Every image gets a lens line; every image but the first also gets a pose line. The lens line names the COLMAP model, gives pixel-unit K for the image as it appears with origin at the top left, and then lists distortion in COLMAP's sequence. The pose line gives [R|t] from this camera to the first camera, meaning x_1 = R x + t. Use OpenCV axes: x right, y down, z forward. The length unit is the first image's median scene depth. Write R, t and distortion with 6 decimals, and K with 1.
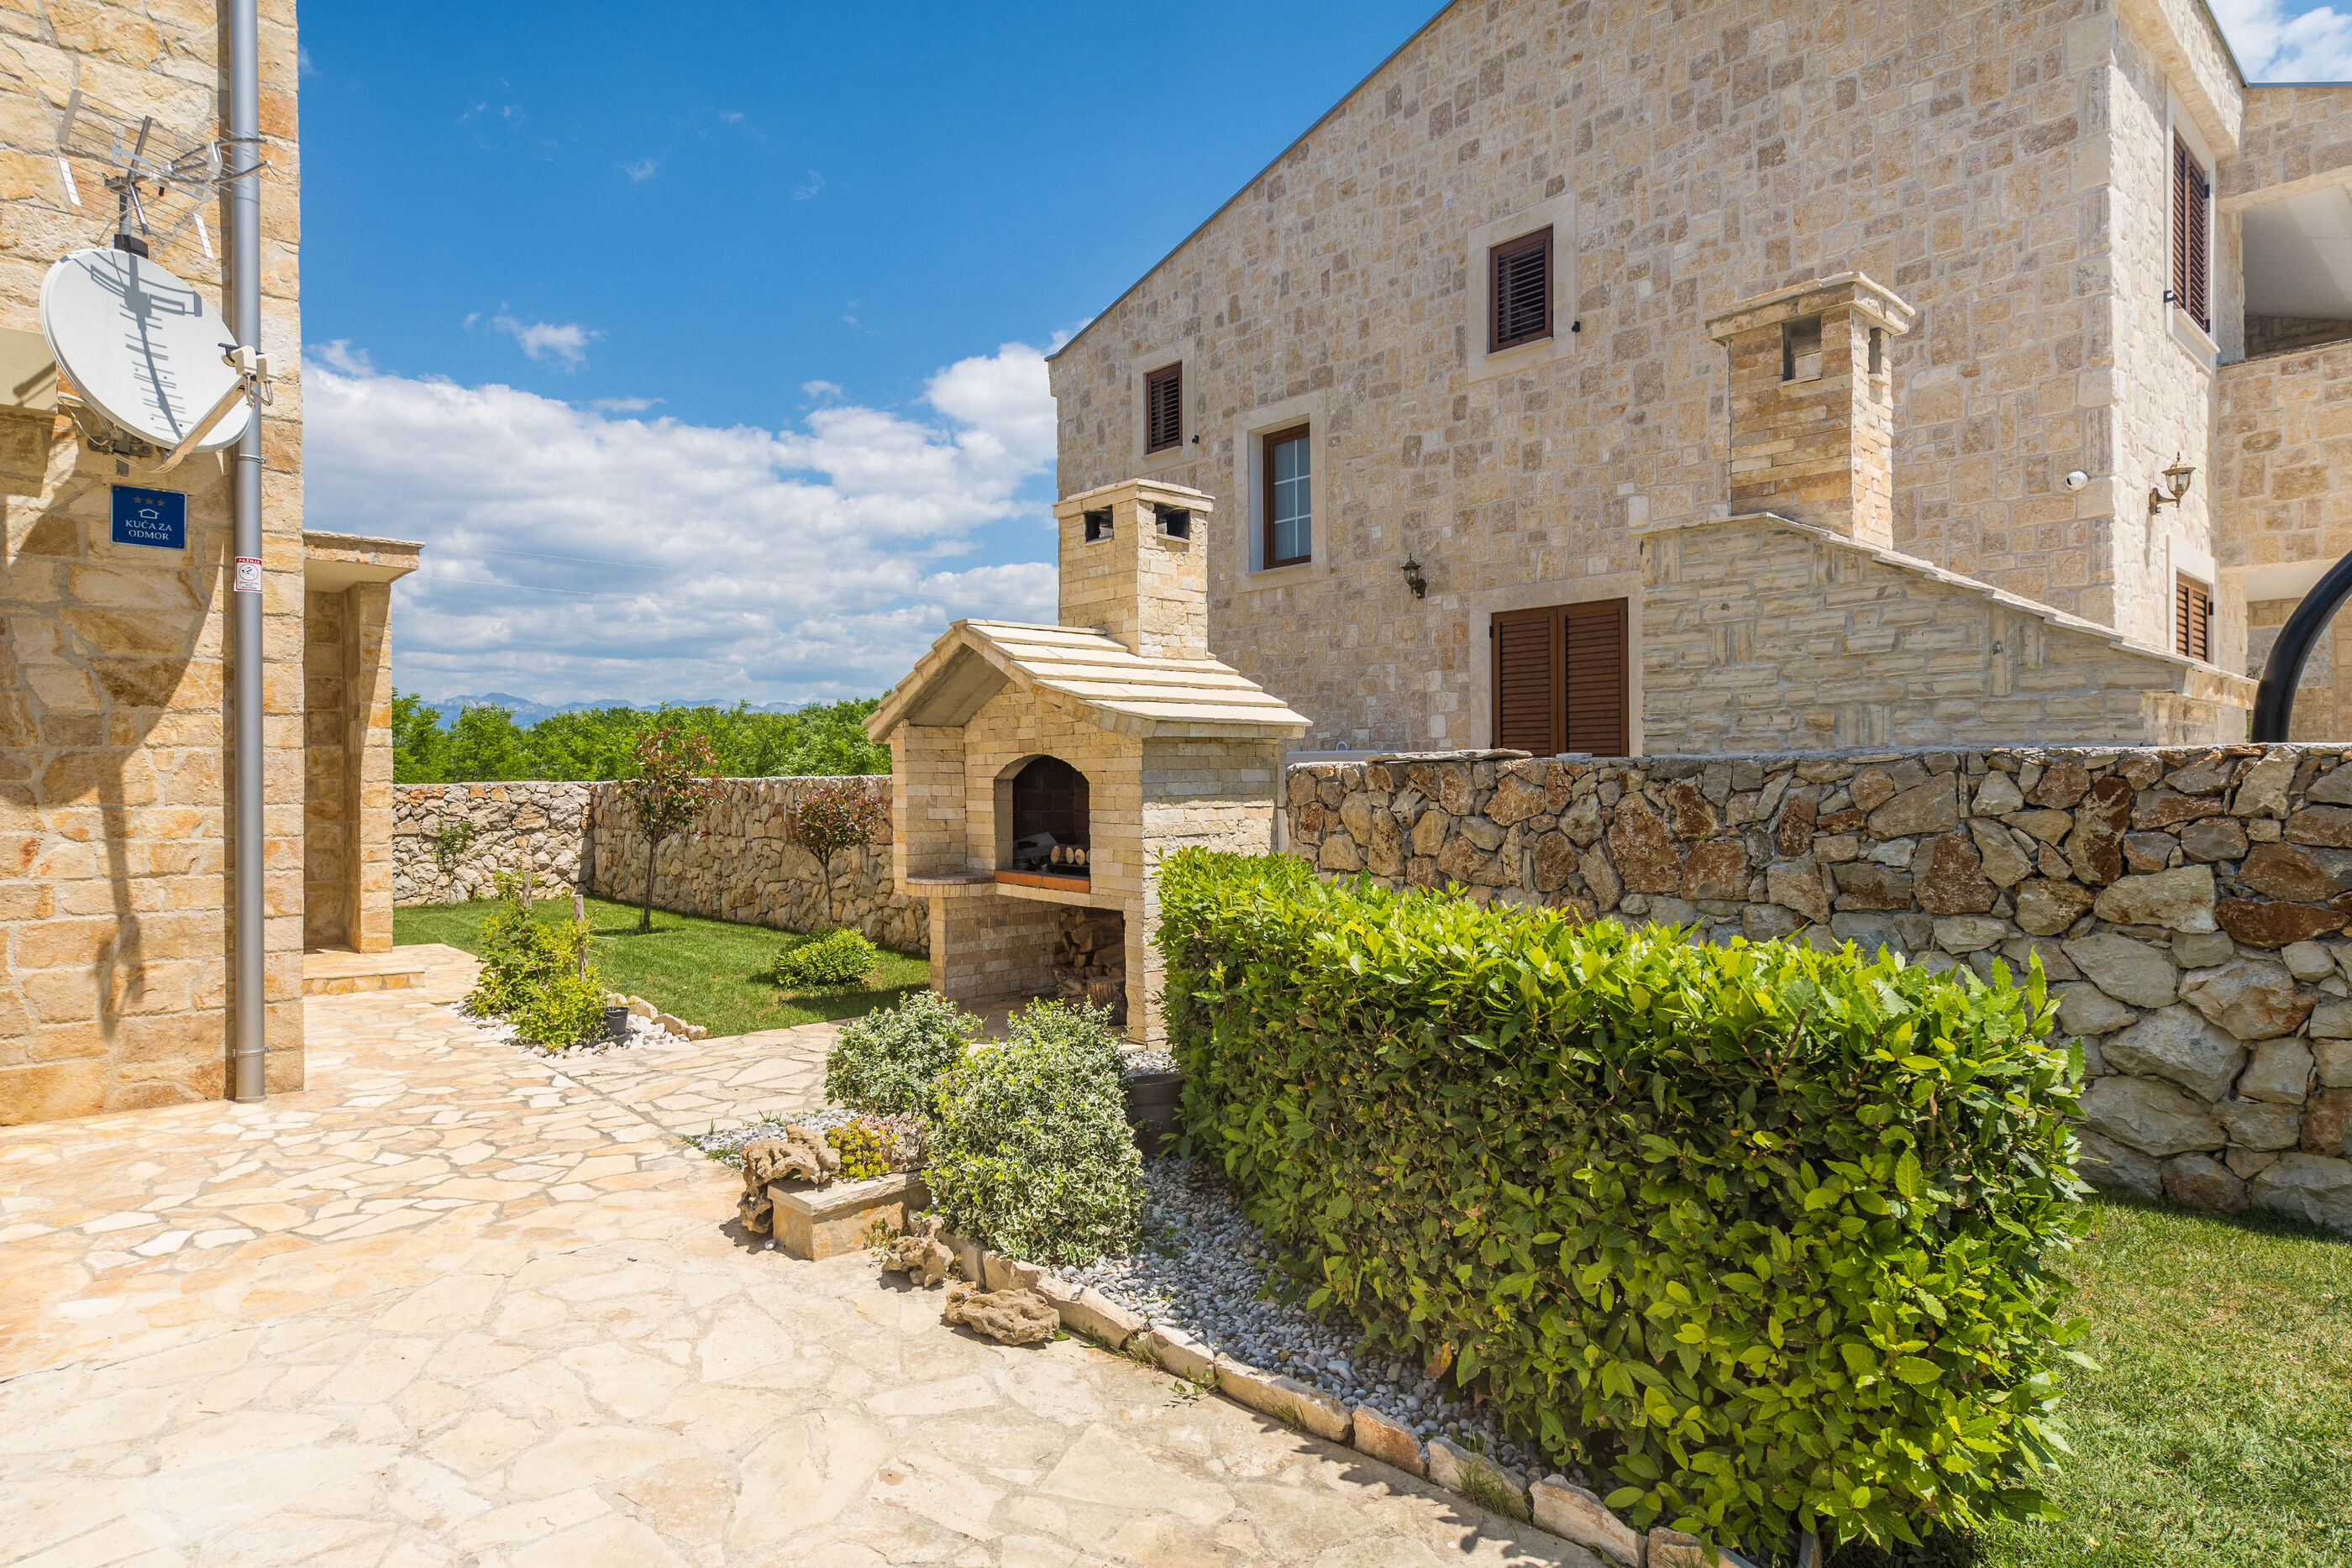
lens RADIAL K [[1273.5, 0, 1196.5], [0, 1273.5, 773.4], [0, 0, 1]] dist [-0.003349, 0.004112]
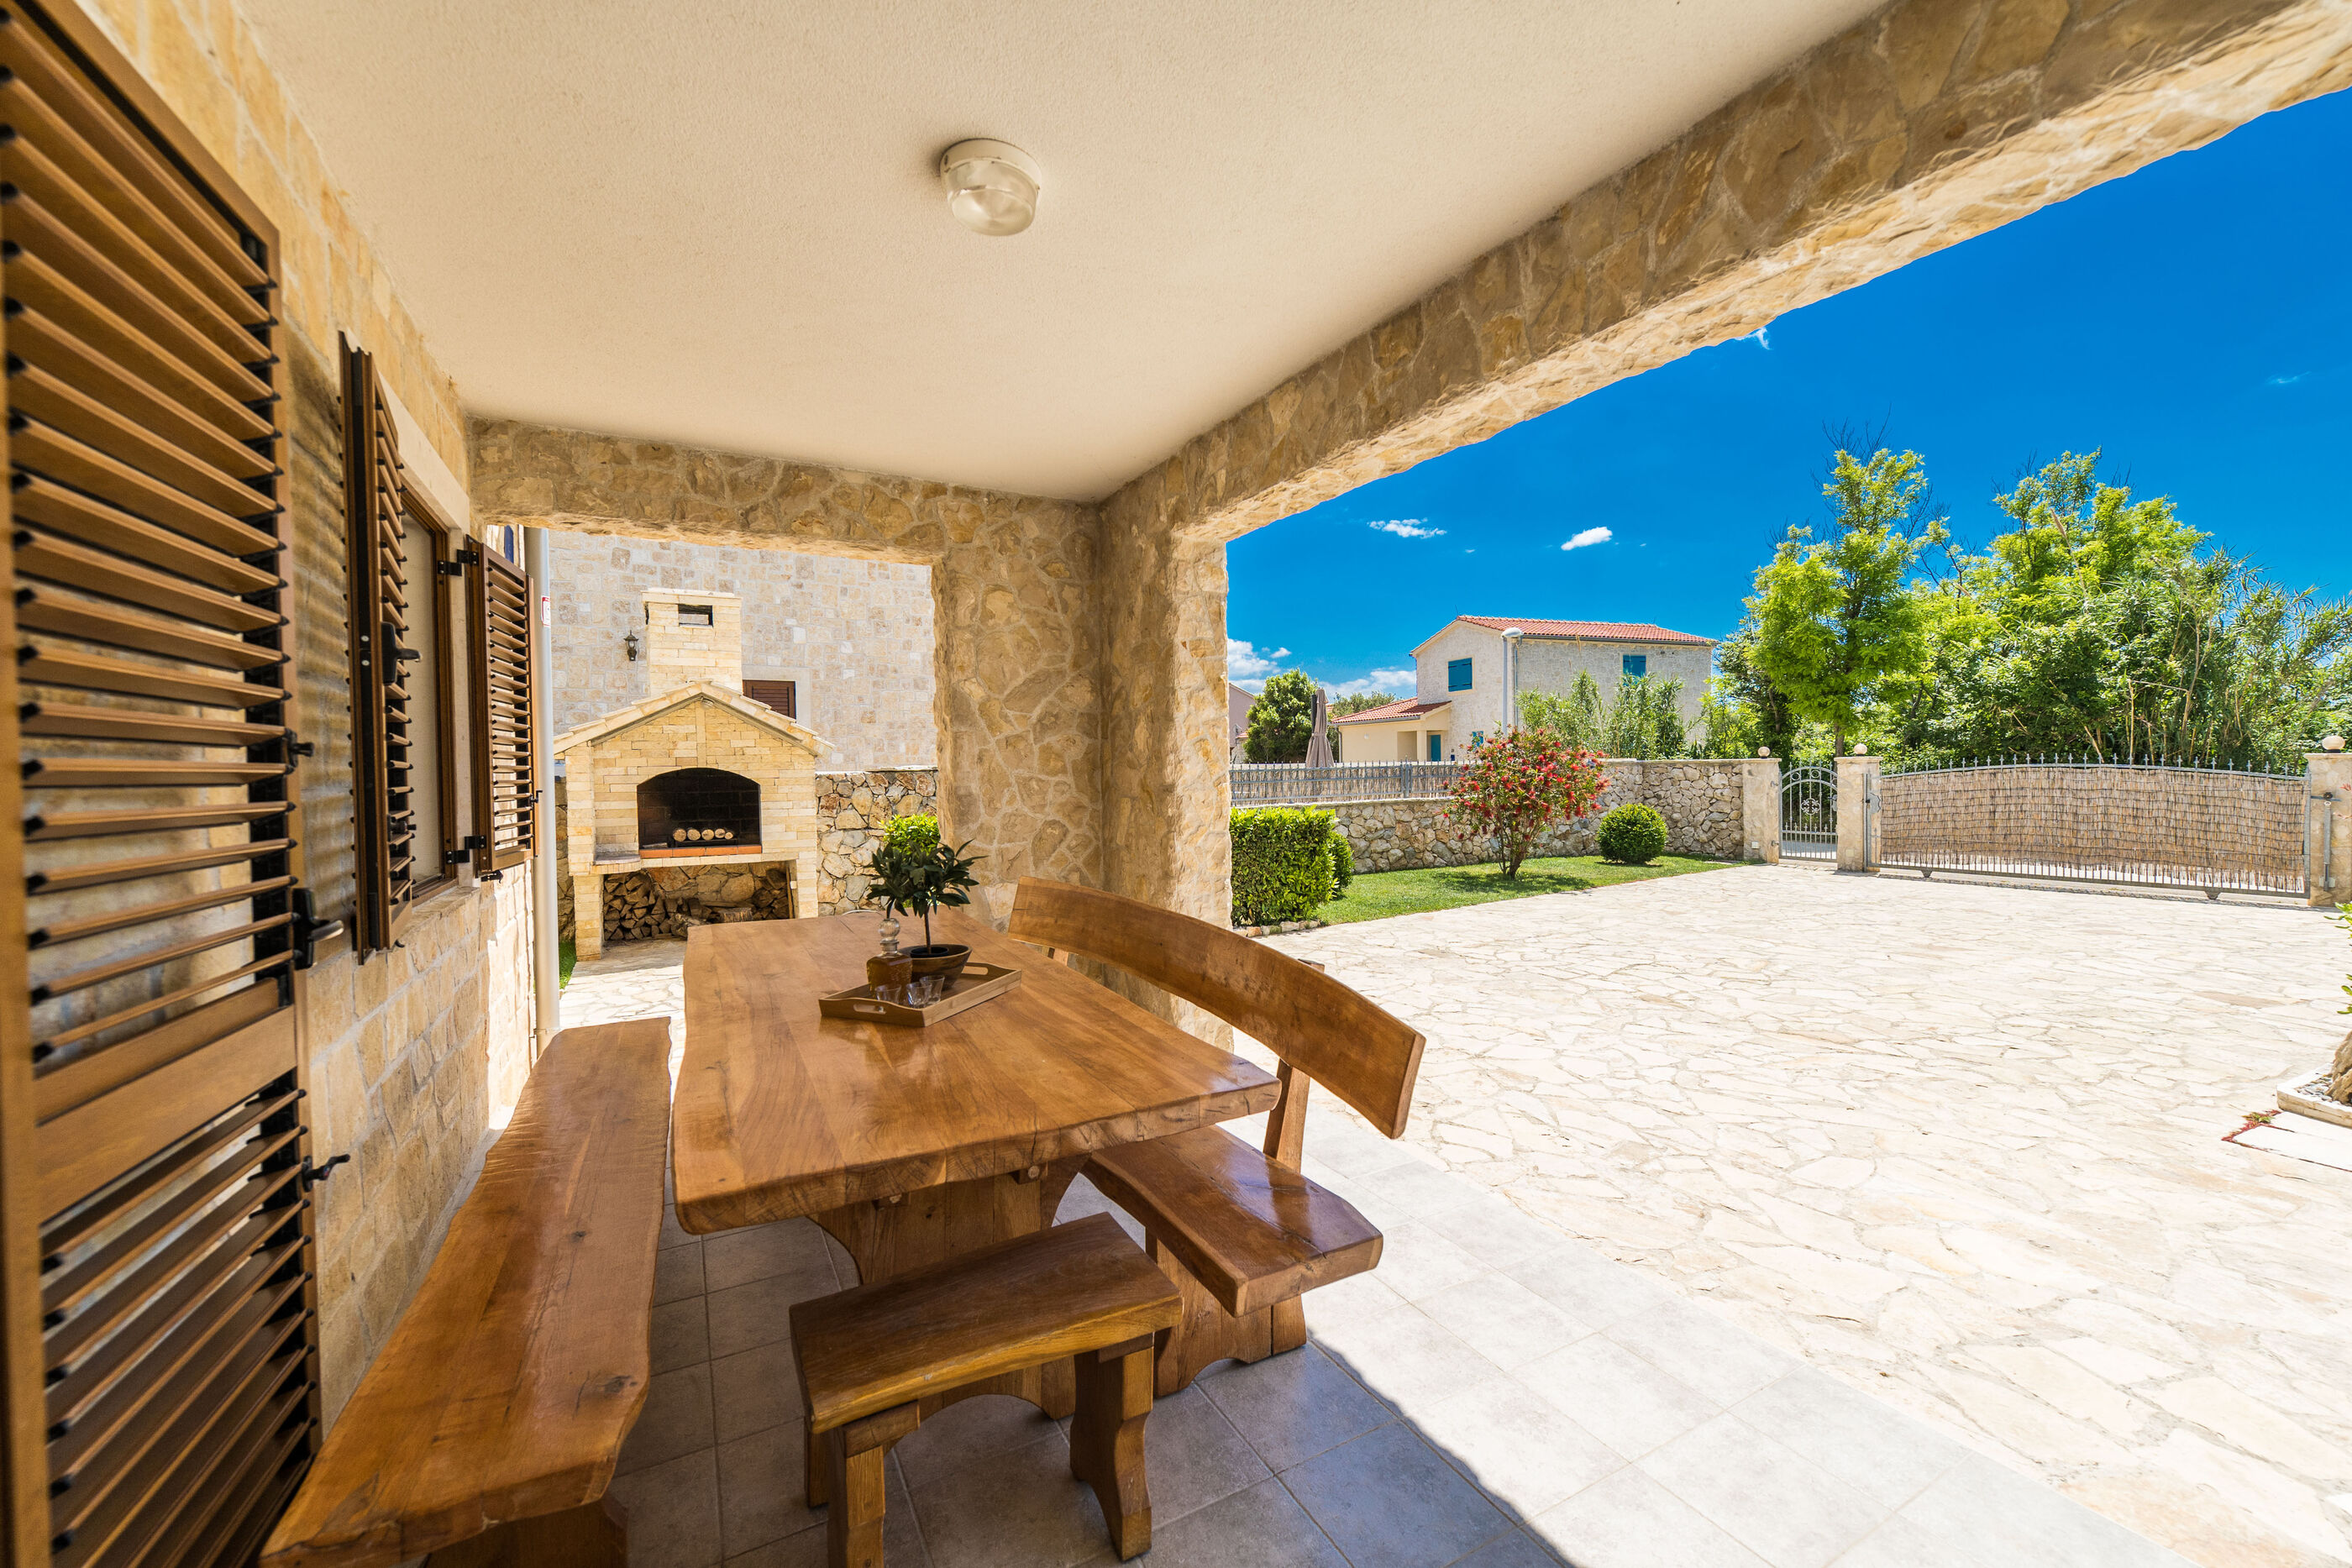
lens RADIAL K [[941.2, 0, 1175.8], [0, 941.2, 777.1], [0, 0, 1]] dist [0.016210, -0.003465]
pose [[0.233629, -0.009085, 0.972283, -0.743697], [0.013795, 0.999887, 0.006028, -0.001829], [-0.972228, 0.012005, 0.233728, 0.134366]]
